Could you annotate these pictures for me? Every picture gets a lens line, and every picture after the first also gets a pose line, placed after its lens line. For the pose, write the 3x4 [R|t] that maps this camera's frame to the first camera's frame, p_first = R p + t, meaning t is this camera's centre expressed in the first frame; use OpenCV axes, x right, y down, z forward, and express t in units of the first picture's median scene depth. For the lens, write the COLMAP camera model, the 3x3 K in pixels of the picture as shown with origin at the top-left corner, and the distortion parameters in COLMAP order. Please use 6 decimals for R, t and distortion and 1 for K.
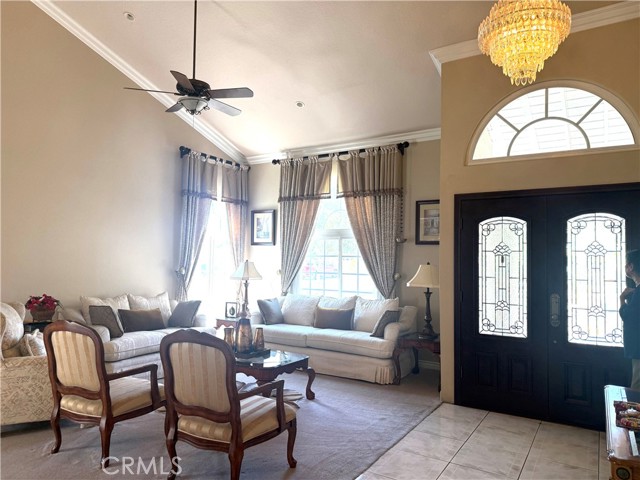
lens RADIAL K [[447.6, 0, 315.7], [0, 447.6, 241.5], [0, 0, 1]] dist [-0.020276, -0.018196]
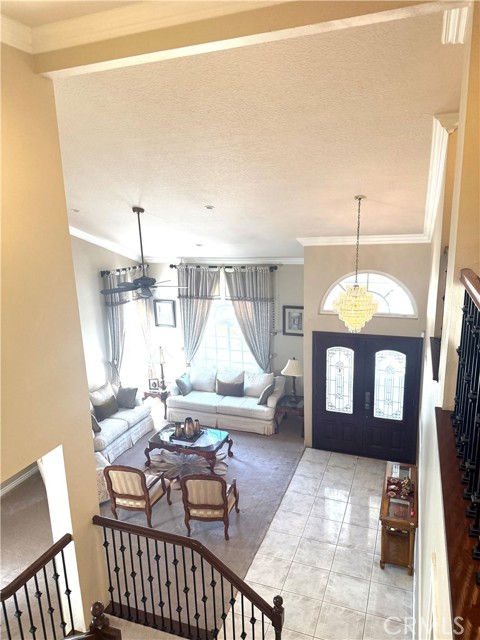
lens RADIAL K [[447.6, 0, 243.0], [0, 447.6, 321.5], [0, 0, 1]] dist [-0.020276, -0.018196]
pose [[0.978911, -0.089094, 0.183835, -0.169093], [0.038348, 0.964032, 0.263006, -0.423382], [-0.200655, -0.250410, 0.947118, -0.348163]]
